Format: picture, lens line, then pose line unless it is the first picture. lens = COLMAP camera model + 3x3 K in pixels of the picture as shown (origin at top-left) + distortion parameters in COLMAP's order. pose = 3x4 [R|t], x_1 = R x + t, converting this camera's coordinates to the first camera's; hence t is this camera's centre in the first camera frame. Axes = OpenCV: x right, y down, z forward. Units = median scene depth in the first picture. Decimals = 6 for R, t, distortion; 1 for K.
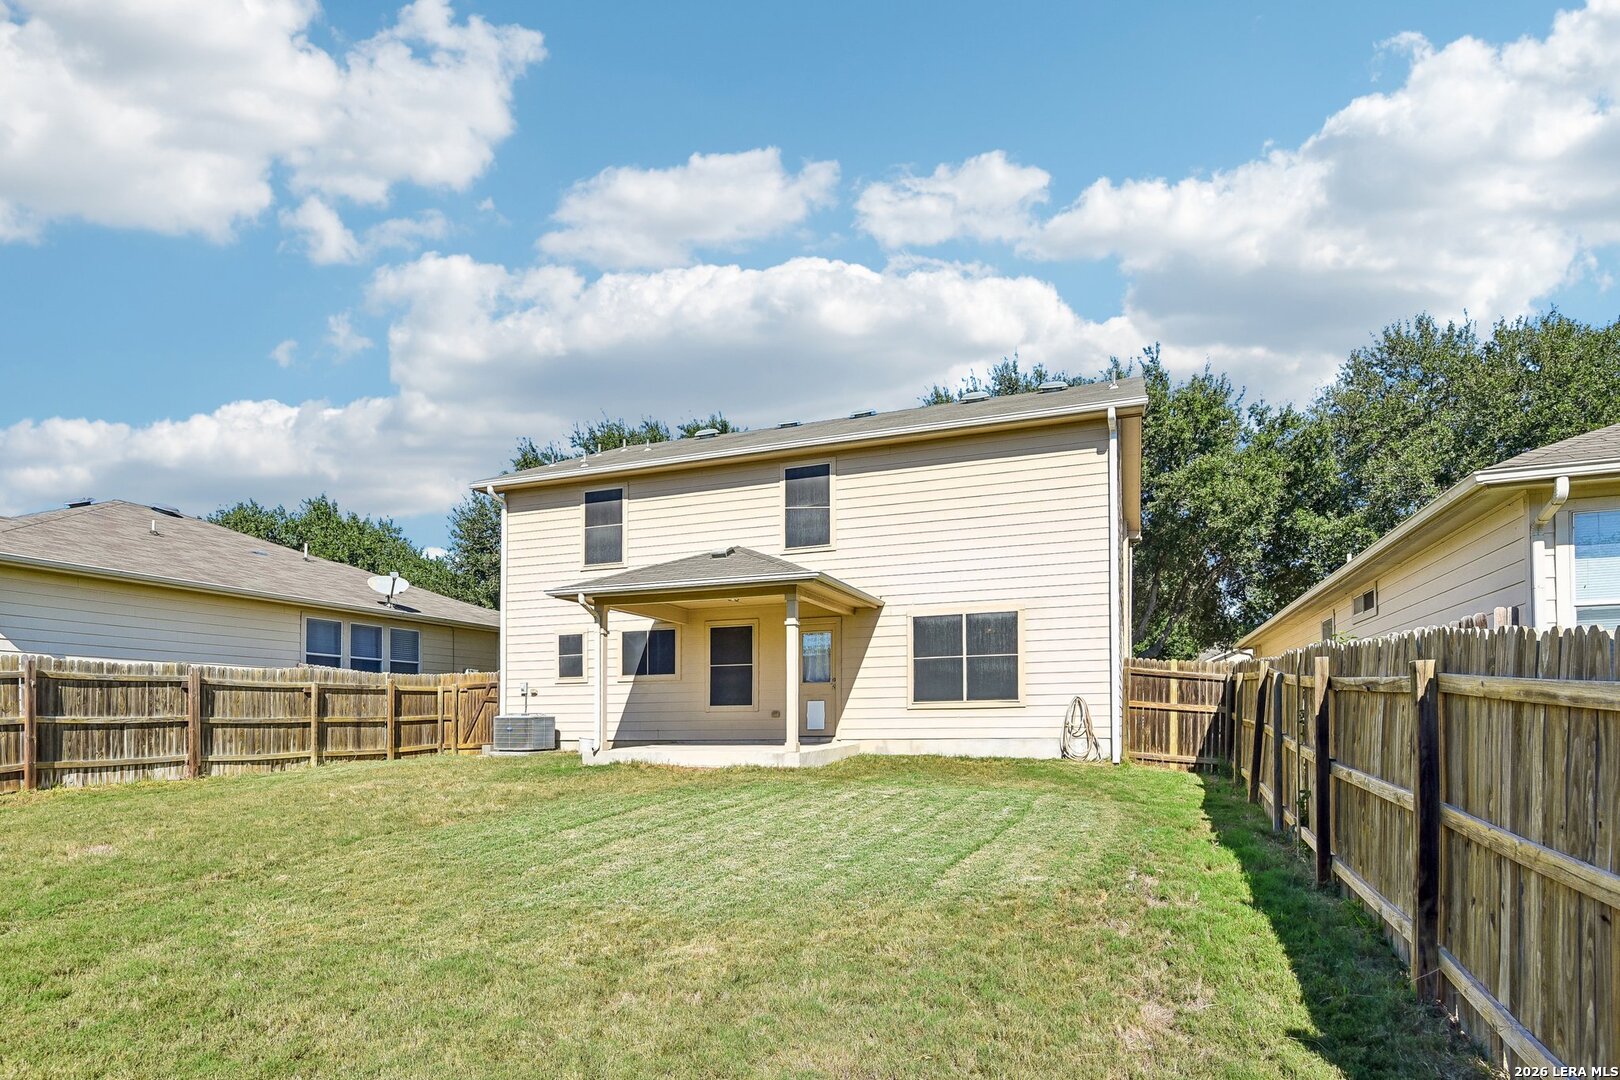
lens RADIAL K [[862.5, 0, 799.2], [0, 862.5, 529.5], [0, 0, 1]] dist [-0.011818, 0.000429]
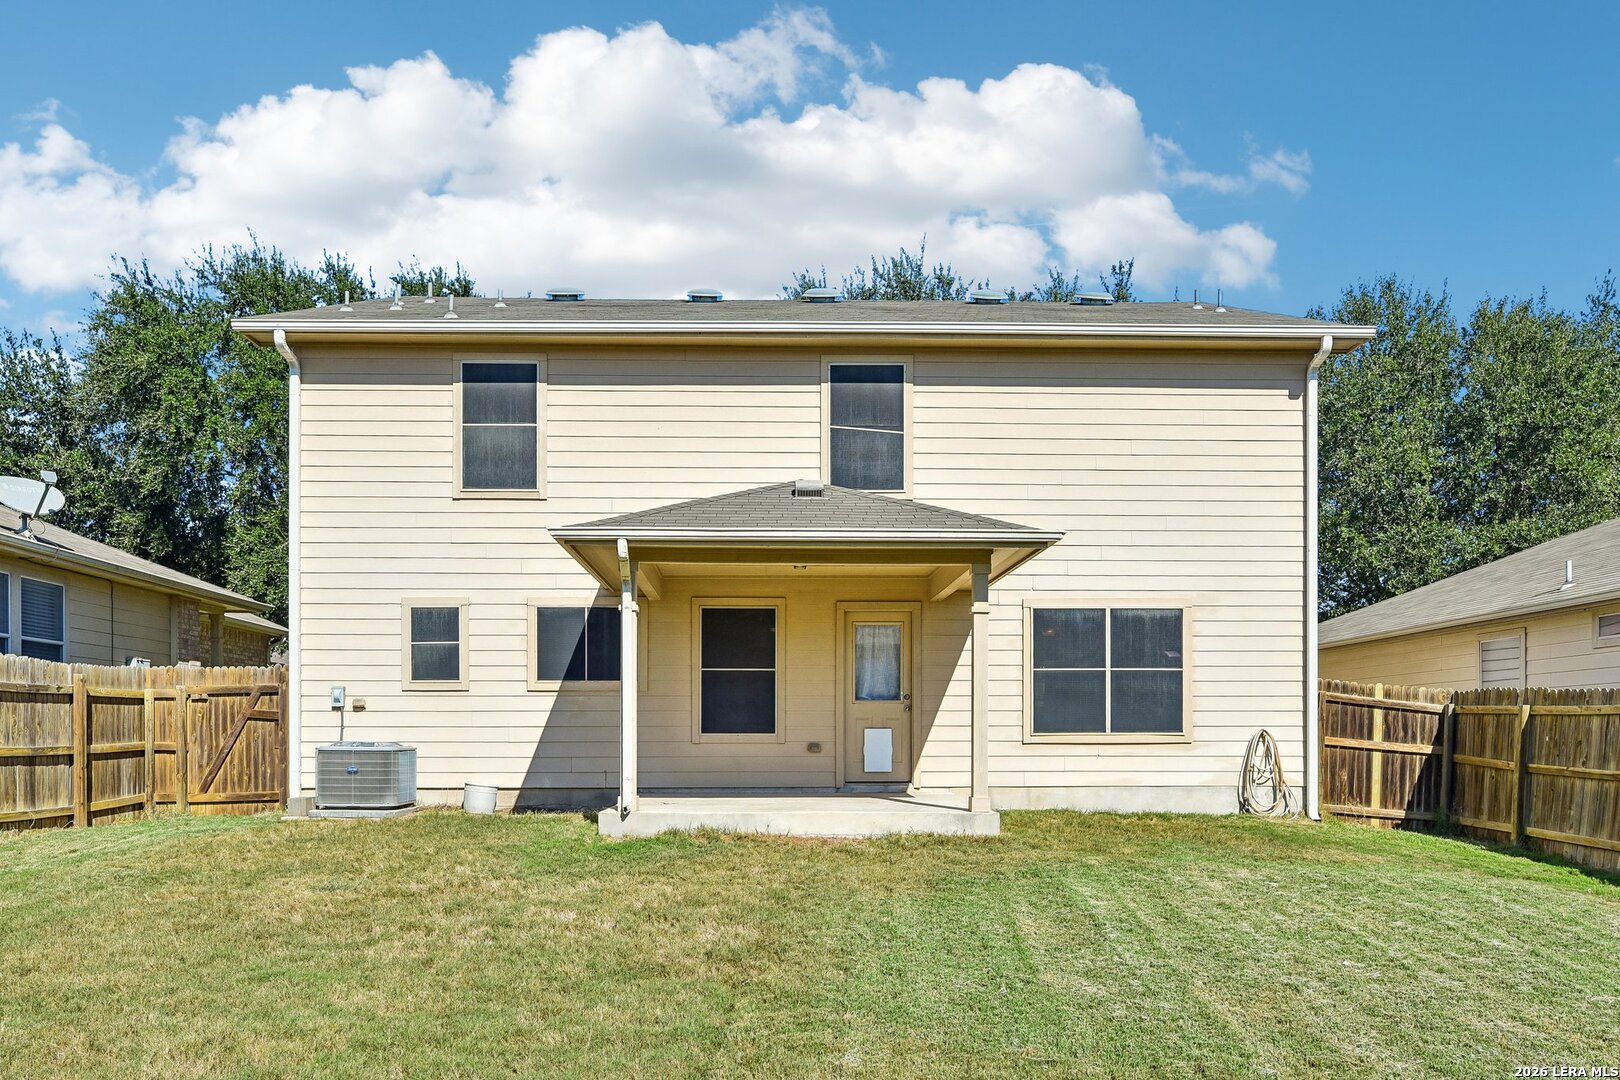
lens RADIAL K [[1198.6, 0, 814.0], [0, 1198.6, 553.8], [0, 0, 1]] dist [-0.005099, -0.012581]
pose [[0.930969, 0.066470, 0.358997, -0.382133], [-0.088597, 0.995027, 0.045520, 0.032856], [-0.354186, -0.074183, 0.932228, 0.196538]]
